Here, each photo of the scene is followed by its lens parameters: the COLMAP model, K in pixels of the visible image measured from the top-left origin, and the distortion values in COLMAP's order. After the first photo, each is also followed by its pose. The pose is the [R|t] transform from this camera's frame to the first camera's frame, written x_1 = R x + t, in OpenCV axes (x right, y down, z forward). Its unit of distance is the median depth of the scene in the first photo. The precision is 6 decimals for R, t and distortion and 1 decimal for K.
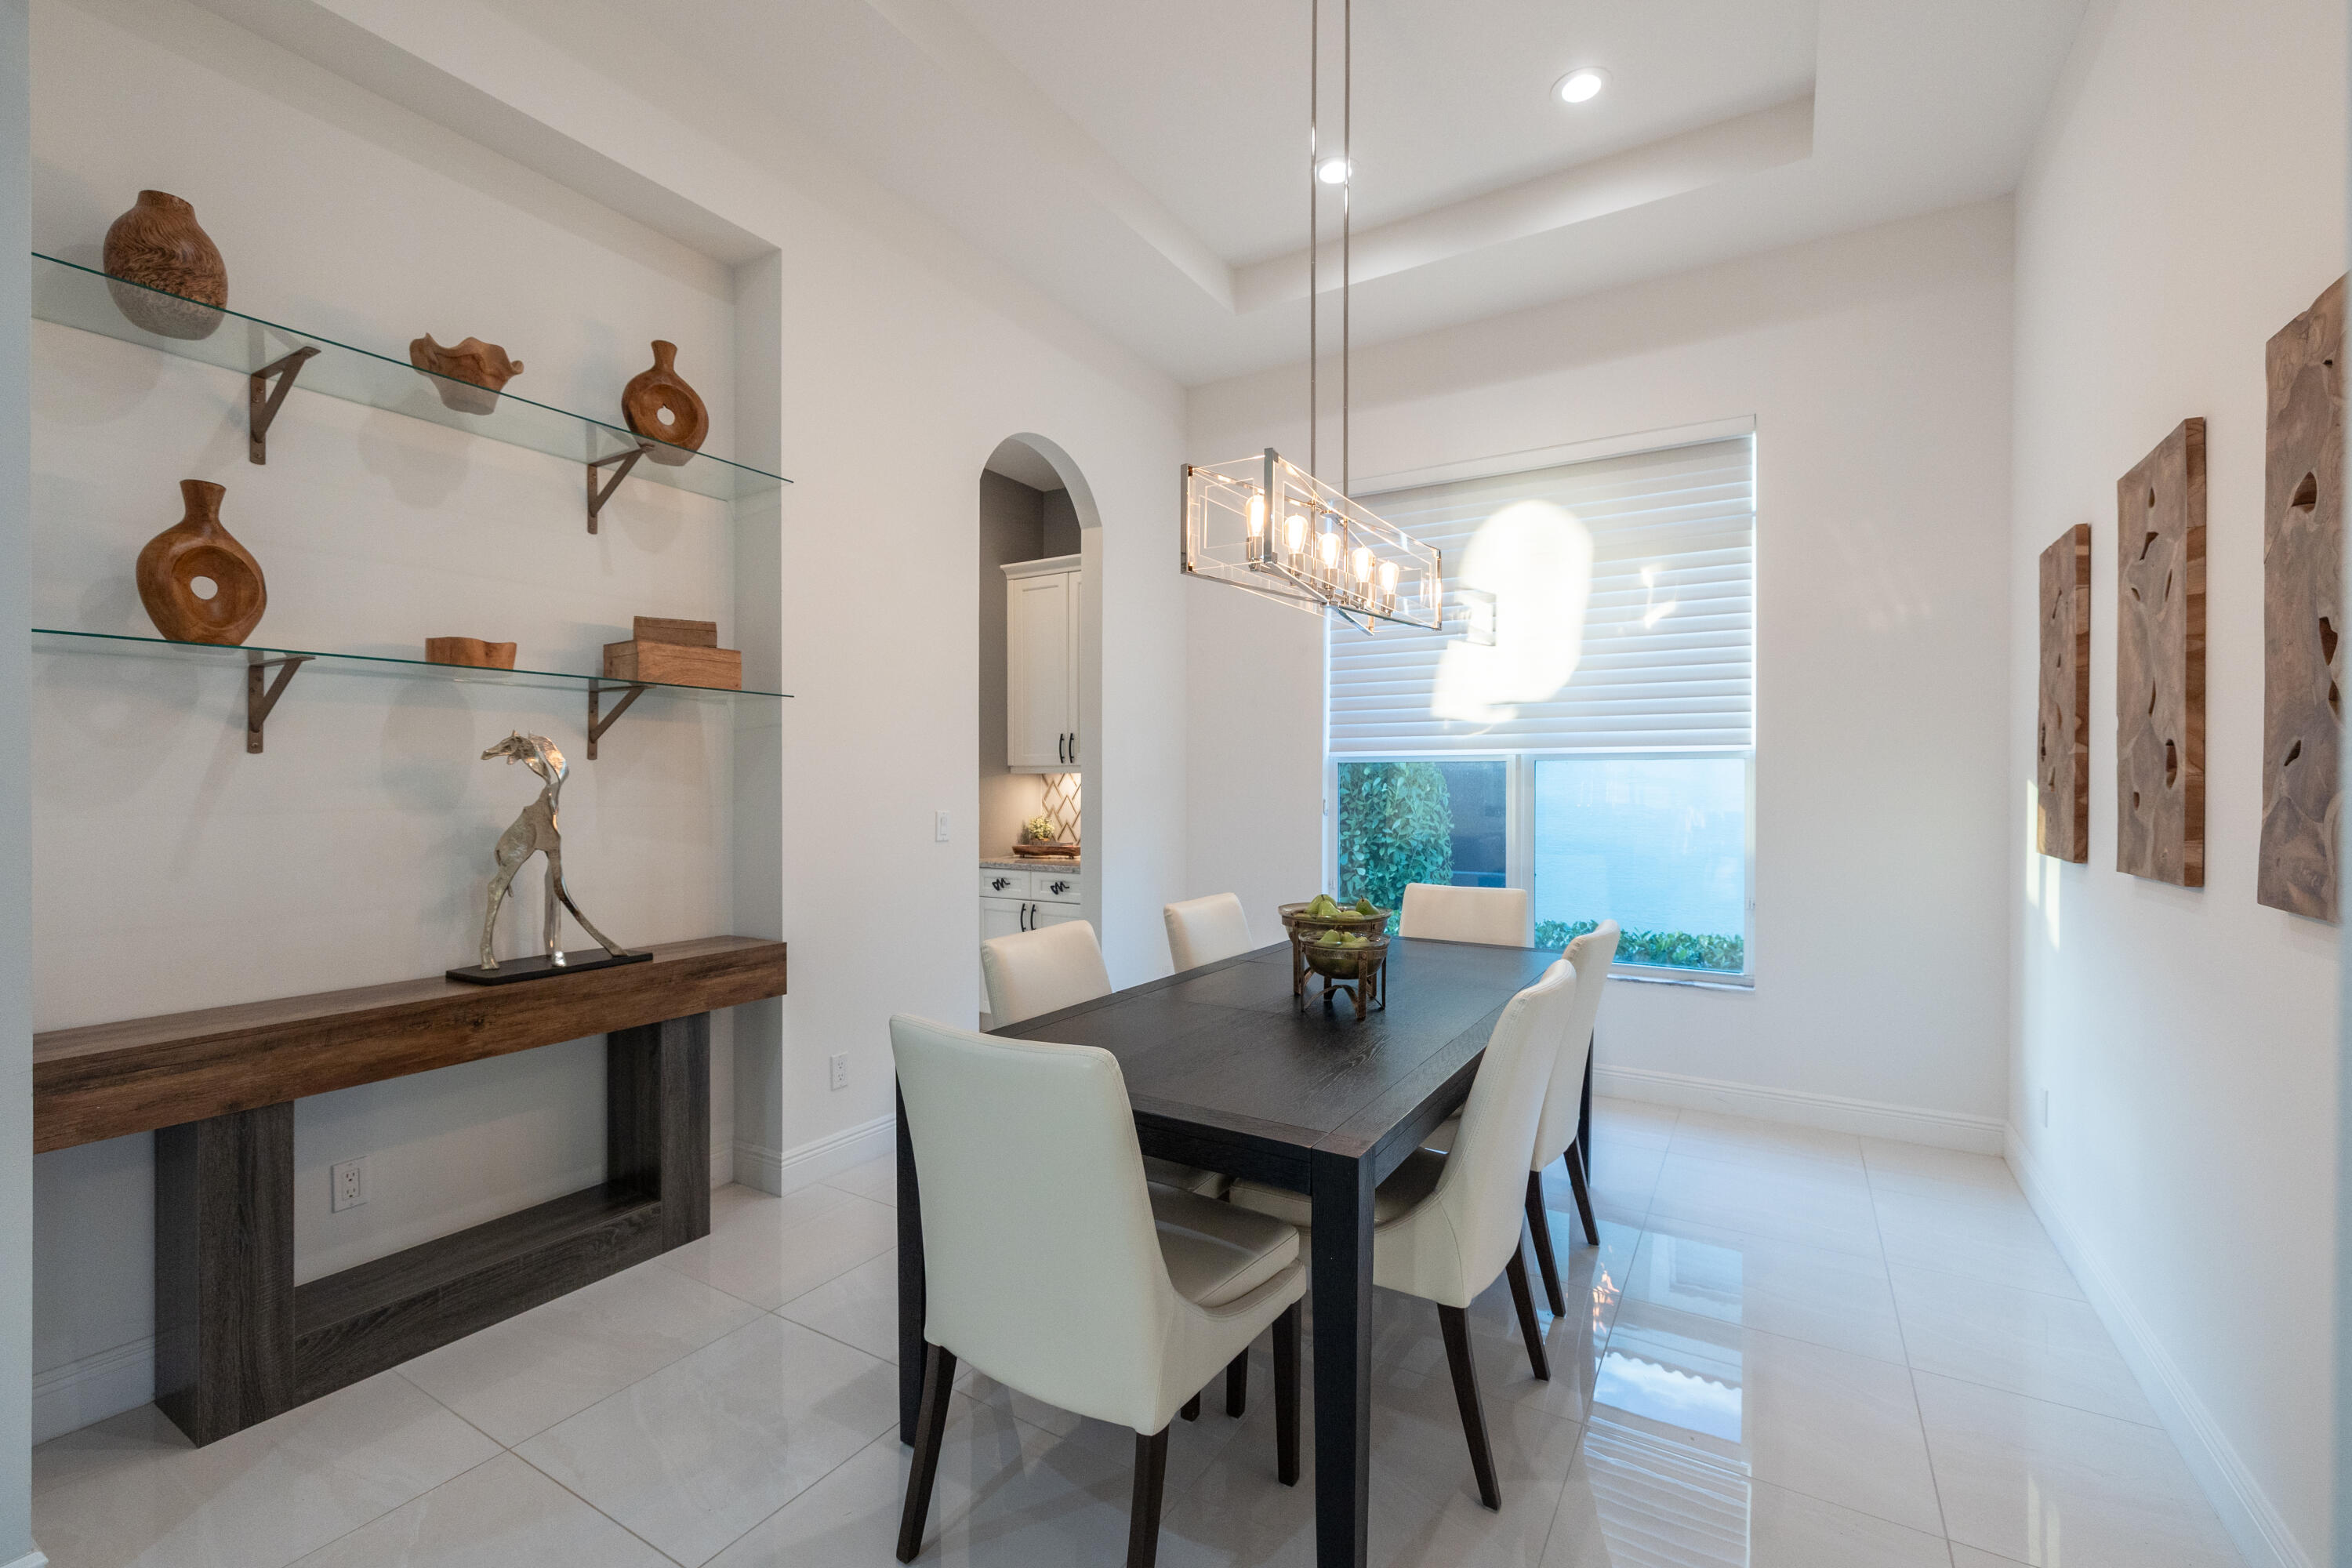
lens RADIAL K [[1008.5, 0, 1176.0], [0, 1008.5, 784.0], [0, 0, 1]] dist [0.003758, 0.000237]
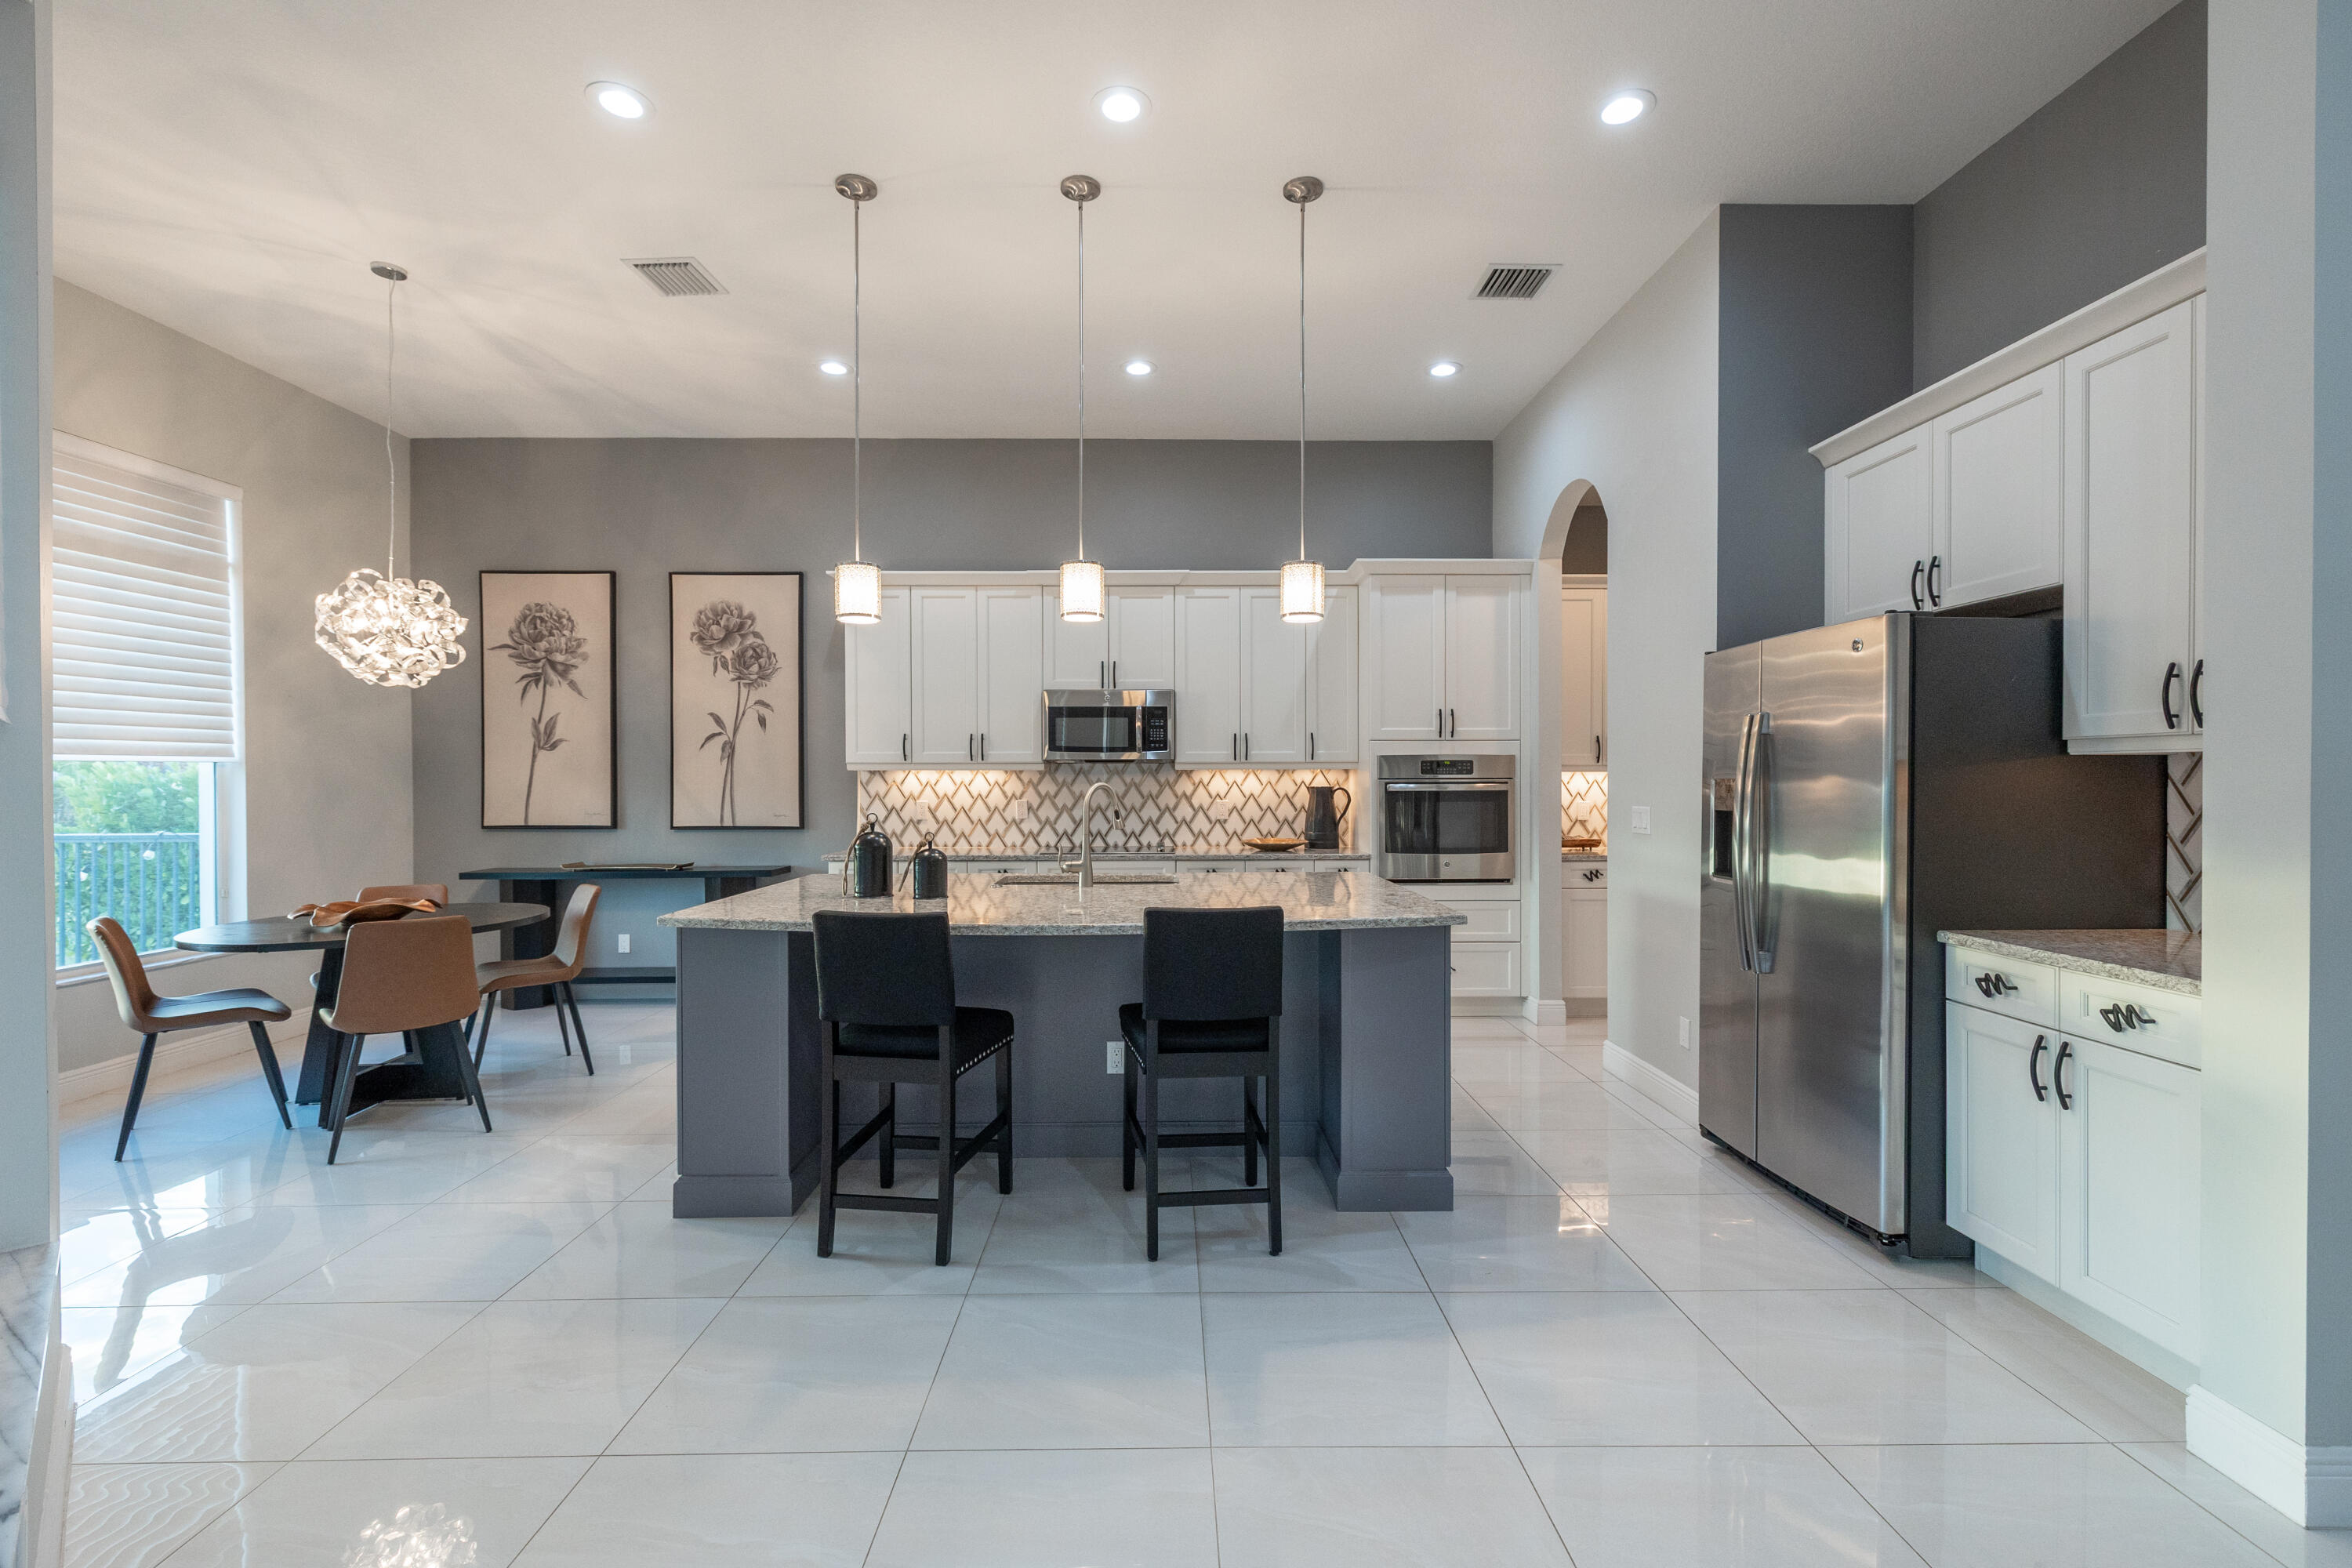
lens RADIAL K [[987.9, 0, 1179.2], [0, 987.9, 786.3], [0, 0, 1]] dist [0.001484, 0.000238]
pose [[0.850898, -0.007645, 0.525276, -2.126658], [0.004071, 0.999960, 0.007960, -0.011709], [-0.525316, -0.004635, 0.850895, 0.645637]]
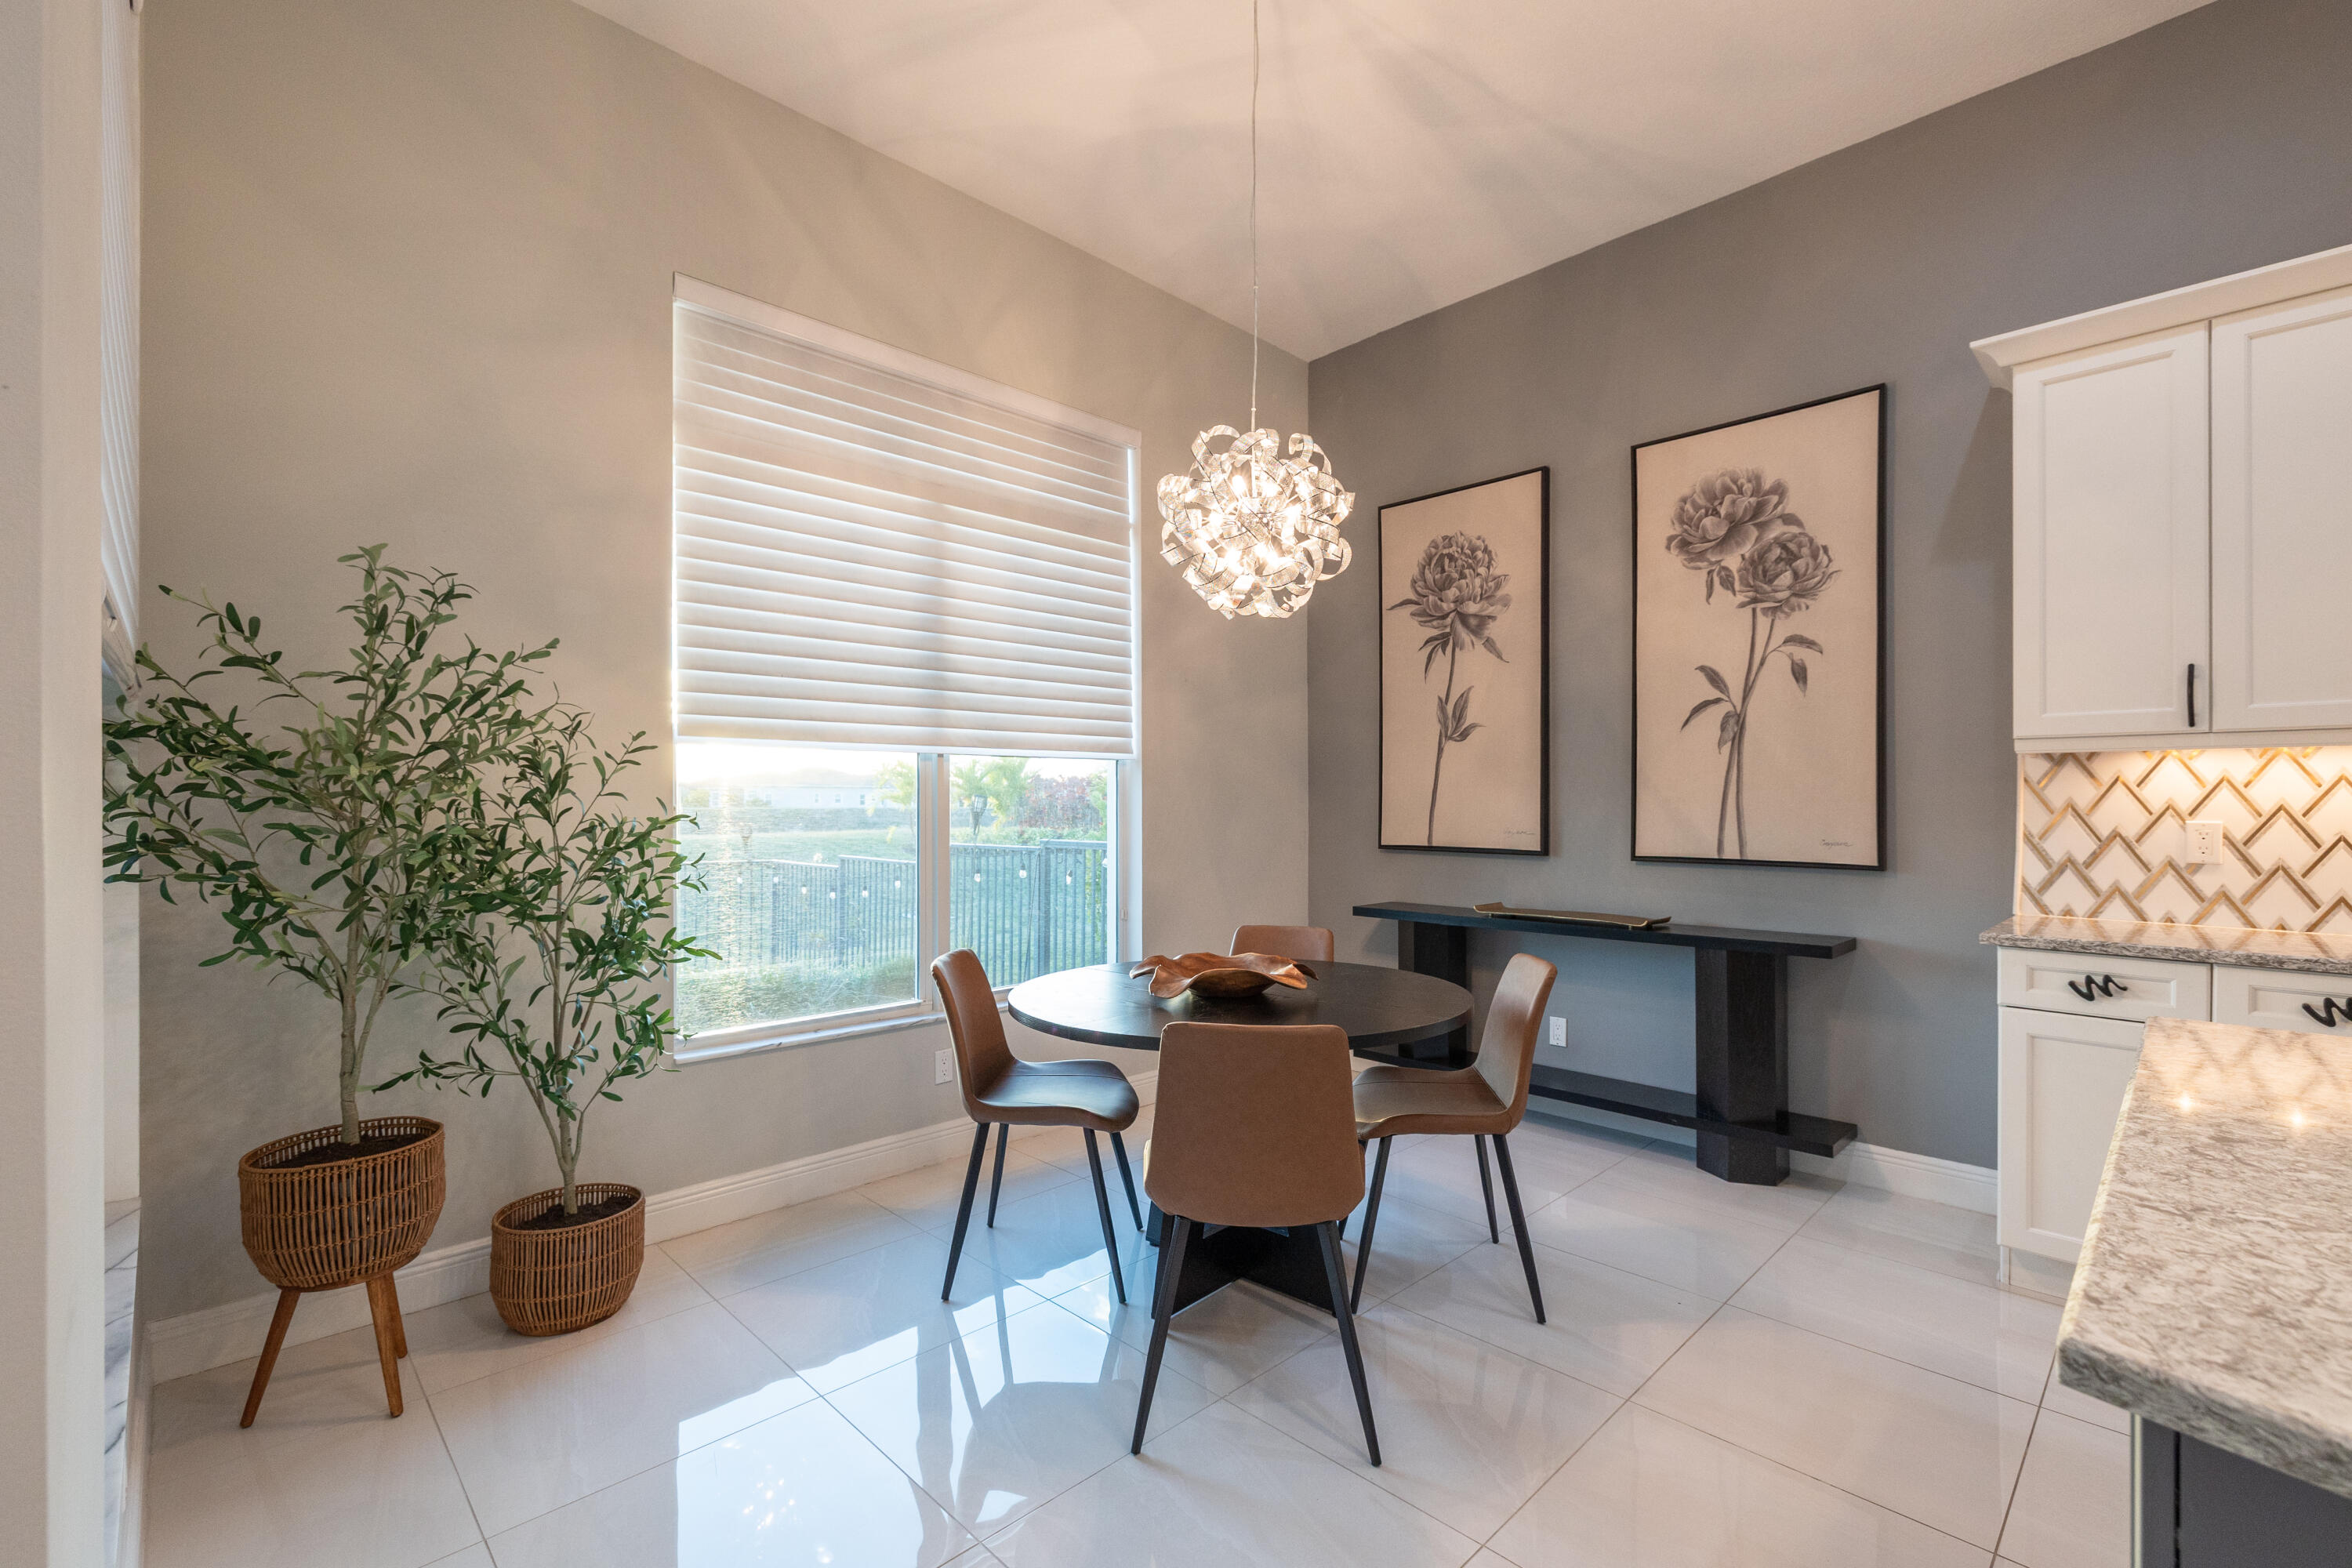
lens RADIAL K [[1024.9, 0, 1165.6], [0, 1024.9, 799.7], [0, 0, 1]] dist [0.001153, 0.000433]
pose [[0.962686, -0.001493, -0.270618, -2.171707], [0.000529, 0.999993, -0.003635, 0.018849], [0.270622, 0.003356, 0.962680, 1.591777]]
